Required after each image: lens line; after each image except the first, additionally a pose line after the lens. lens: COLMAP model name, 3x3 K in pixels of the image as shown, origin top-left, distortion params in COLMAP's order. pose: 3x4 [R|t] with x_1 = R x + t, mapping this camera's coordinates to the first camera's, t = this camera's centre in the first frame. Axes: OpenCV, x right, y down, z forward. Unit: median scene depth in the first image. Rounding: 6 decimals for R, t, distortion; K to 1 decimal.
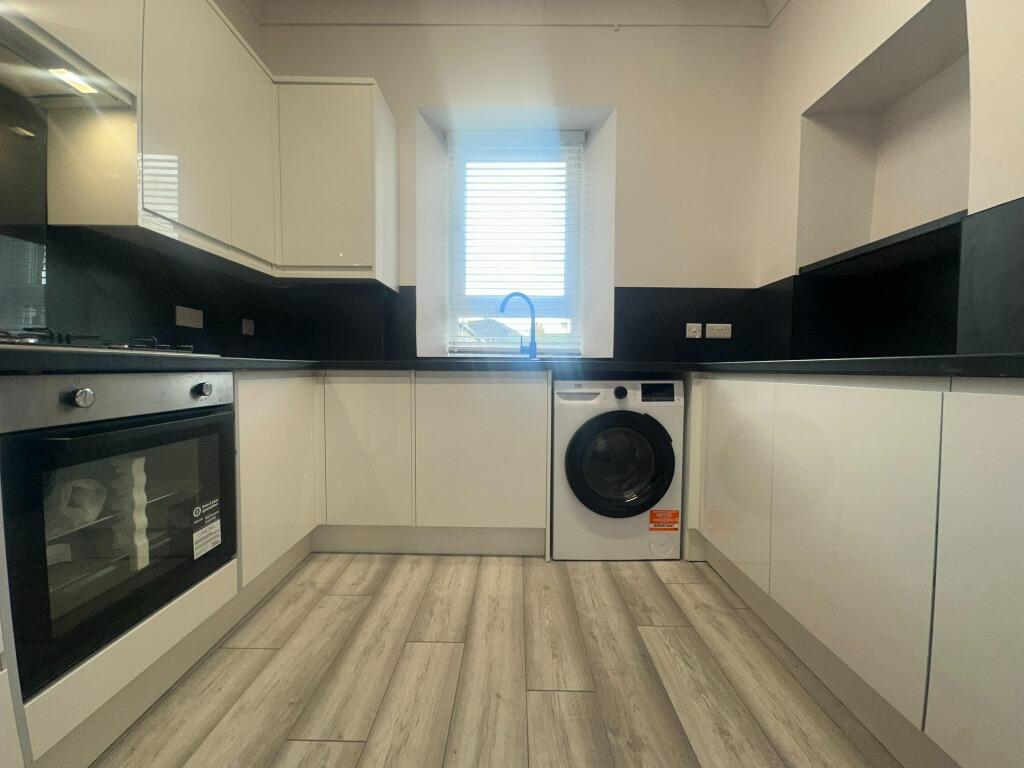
lens RADIAL K [[403.3, 0, 510.1], [0, 403.3, 382.6], [0, 0, 1]] dist [-0.000600, 0.000076]
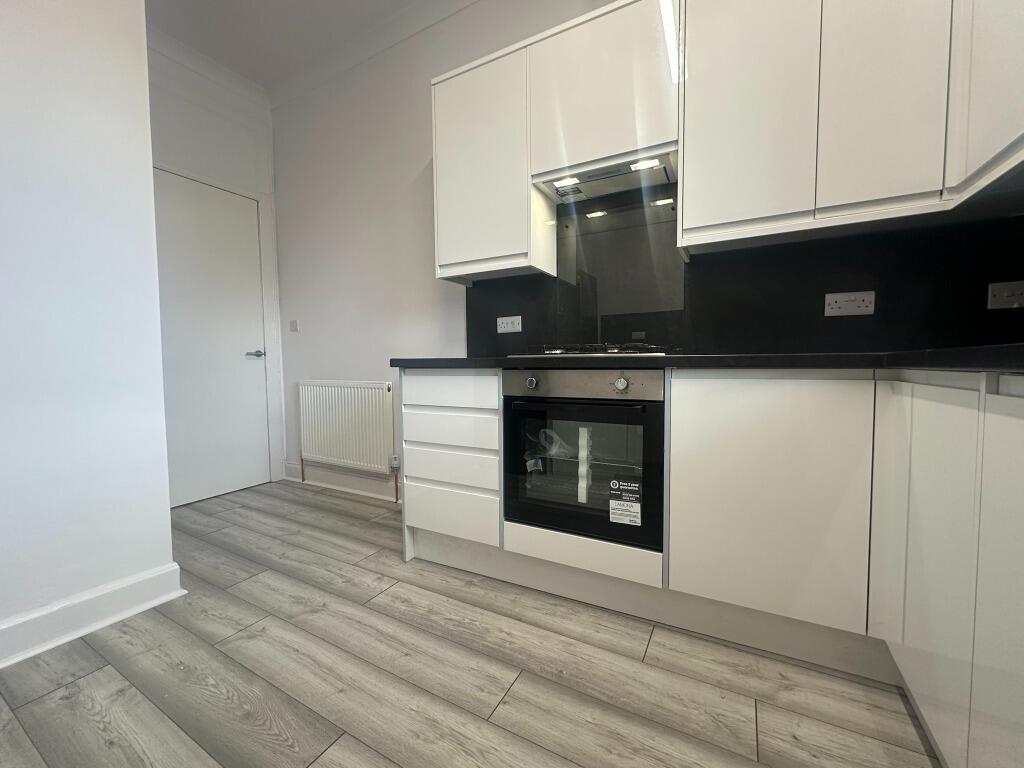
lens RADIAL K [[403.3, 0, 508.3], [0, 403.3, 383.7], [0, 0, 1]] dist [-0.000600, 0.000076]
pose [[-0.472448, 0.040560, -0.880425, 0.281715], [-0.029777, 0.997636, 0.061938, -0.031272], [0.880855, 0.055479, -0.470123, 0.825731]]
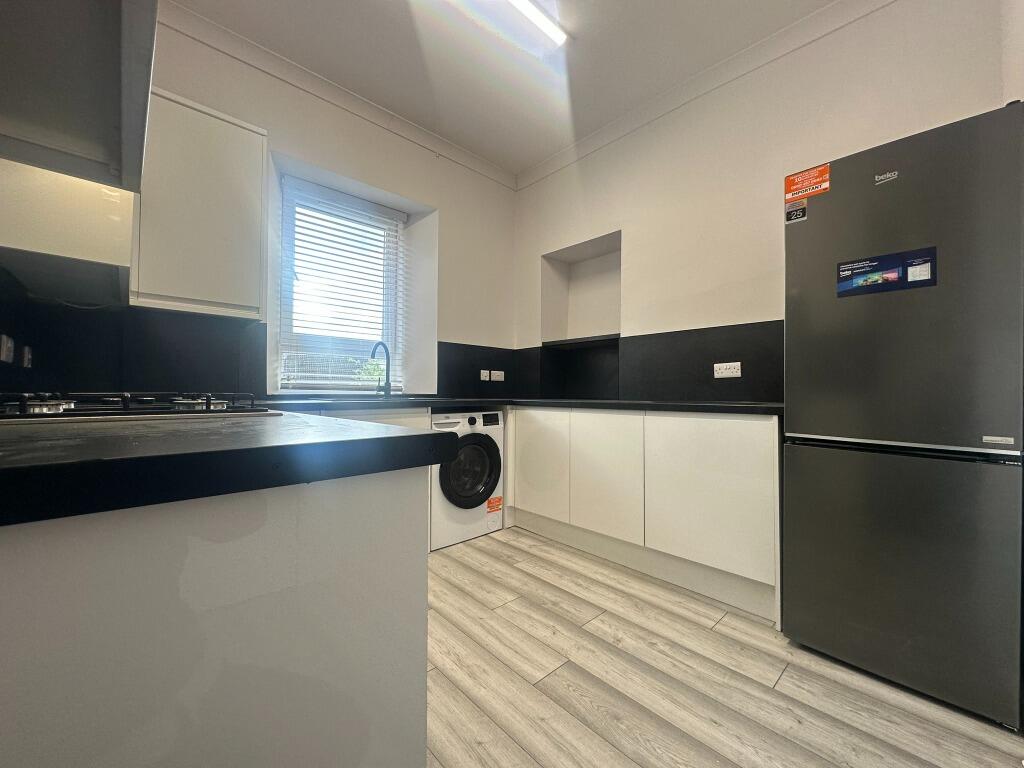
lens RADIAL K [[403.3, 0, 511.1], [0, 403.3, 385.0], [0, 0, 1]] dist [-0.000600, 0.000076]
pose [[0.727377, 0.010498, 0.686158, -0.649324], [0.028312, 0.998573, -0.045291, -0.036137], [-0.685654, 0.052370, 0.726042, -0.169840]]
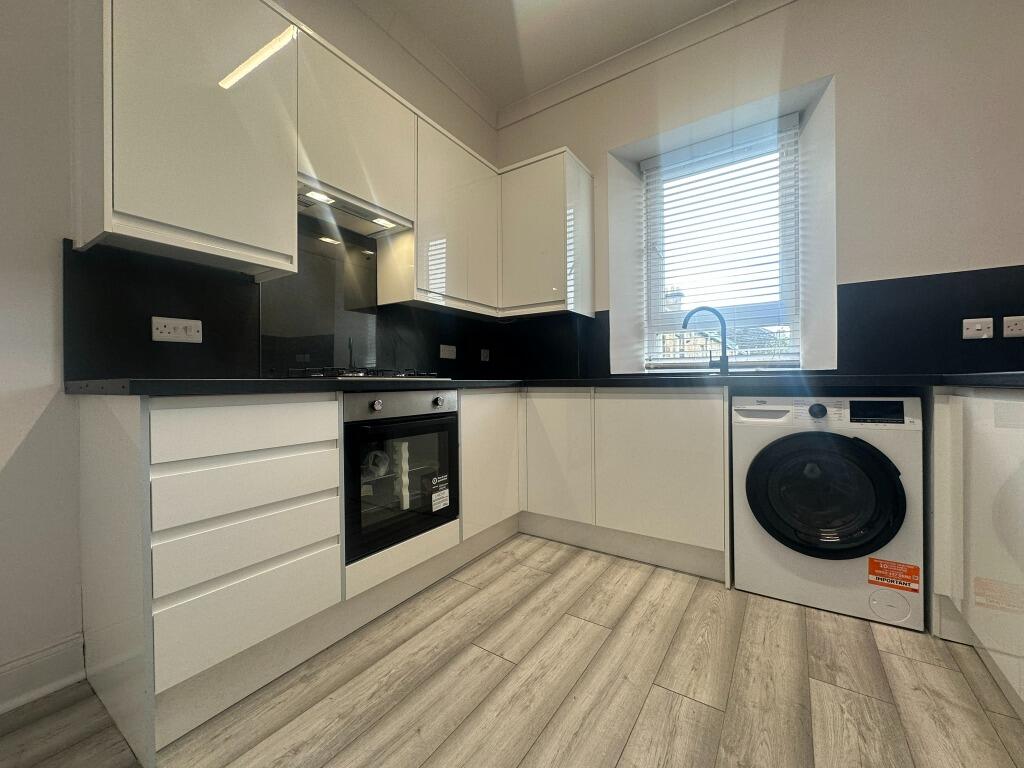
lens RADIAL K [[403.3, 0, 511.7], [0, 403.3, 383.3], [0, 0, 1]] dist [-0.000600, 0.000076]
pose [[0.833298, -0.013201, -0.552667, 0.212452], [-0.006301, 0.999423, -0.033372, -0.001859], [0.552789, 0.031291, 0.832734, -0.086611]]
